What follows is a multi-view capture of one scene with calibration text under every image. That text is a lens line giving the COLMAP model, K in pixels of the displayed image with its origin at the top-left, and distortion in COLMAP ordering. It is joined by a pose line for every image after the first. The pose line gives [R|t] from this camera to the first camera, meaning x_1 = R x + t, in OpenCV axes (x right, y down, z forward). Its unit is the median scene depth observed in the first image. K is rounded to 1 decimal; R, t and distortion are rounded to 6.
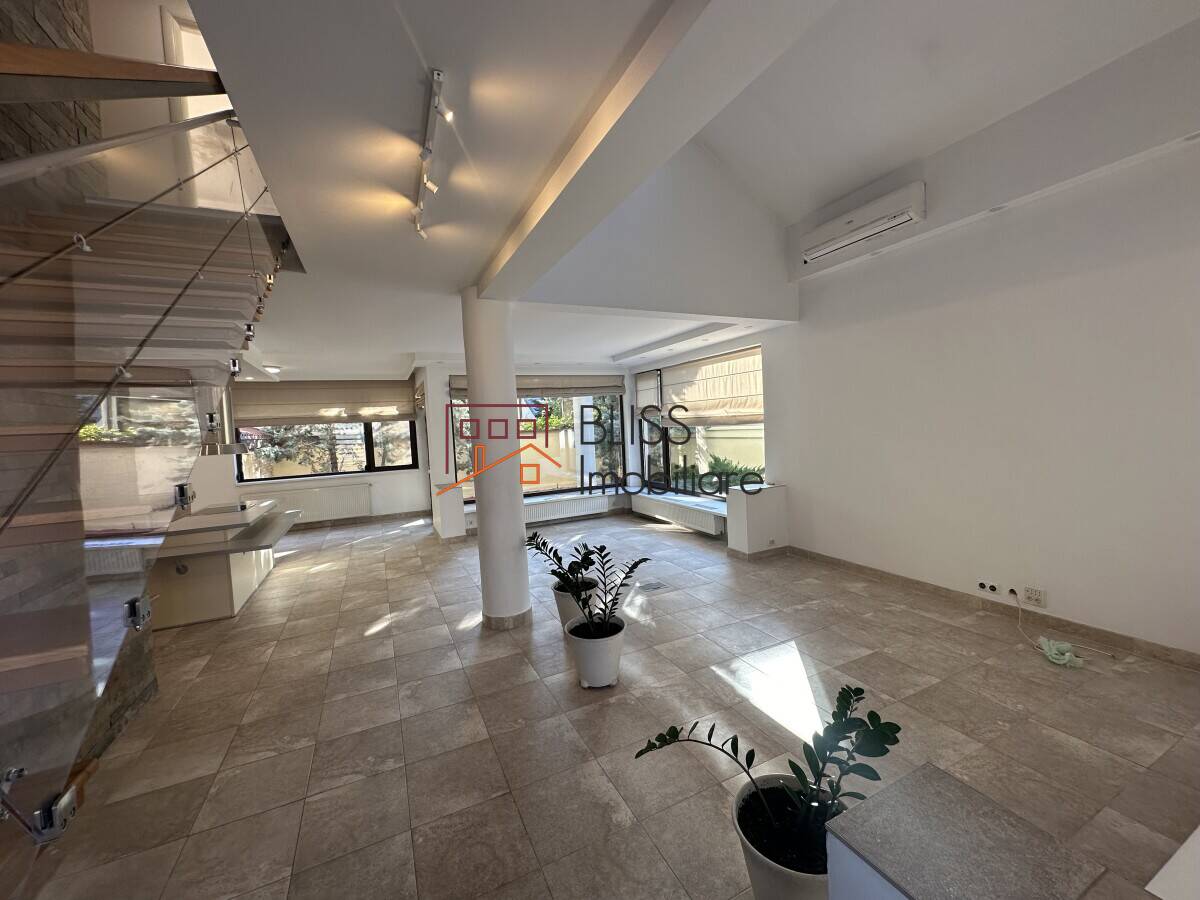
lens RADIAL K [[477.3, 0, 601.7], [0, 477.3, 459.7], [0, 0, 1]] dist [-0.001760, -0.000079]
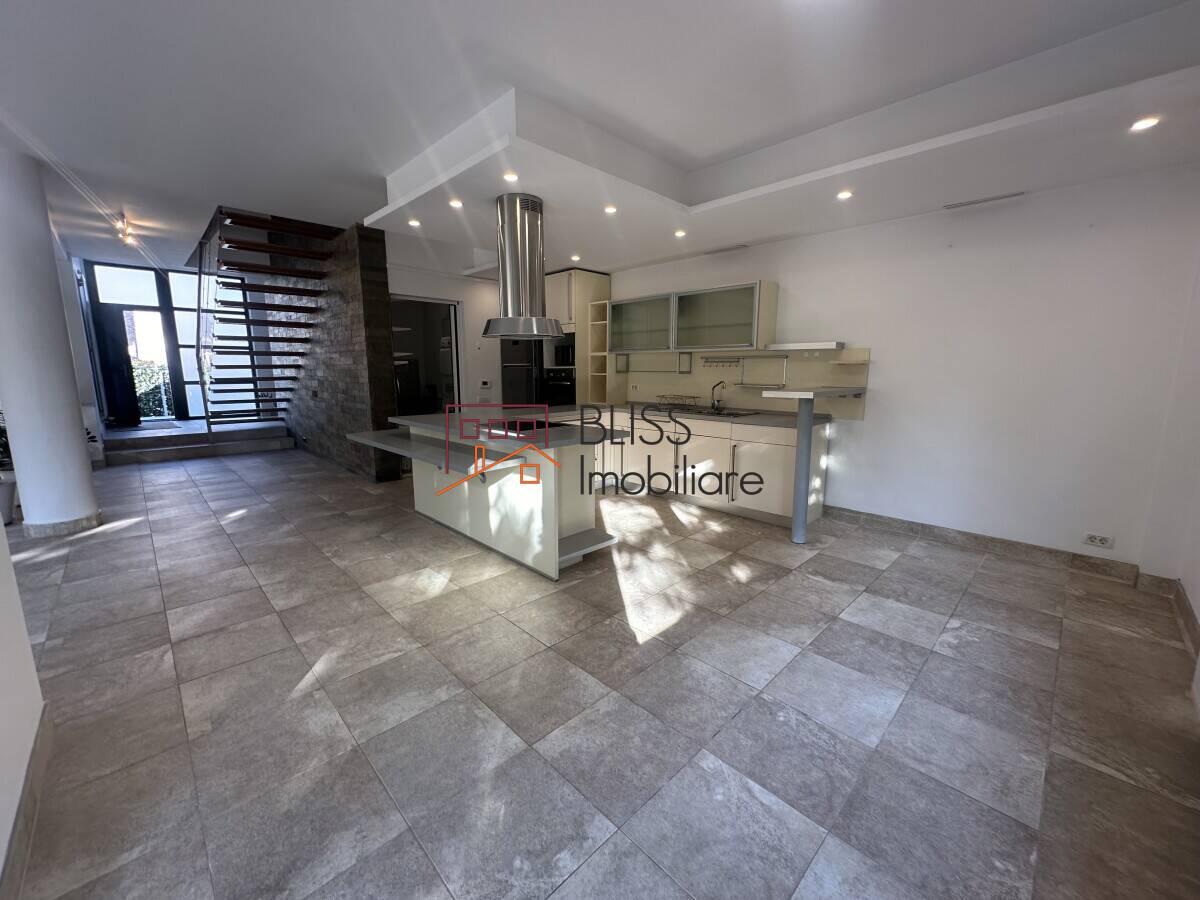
lens RADIAL K [[477.3, 0, 597.6], [0, 477.3, 451.2], [0, 0, 1]] dist [-0.001760, -0.000079]
pose [[-0.945241, 0.100016, -0.310669, -0.833967], [0.019935, 0.967803, 0.250917, -0.025262], [0.325763, 0.230984, -0.916802, 1.986976]]
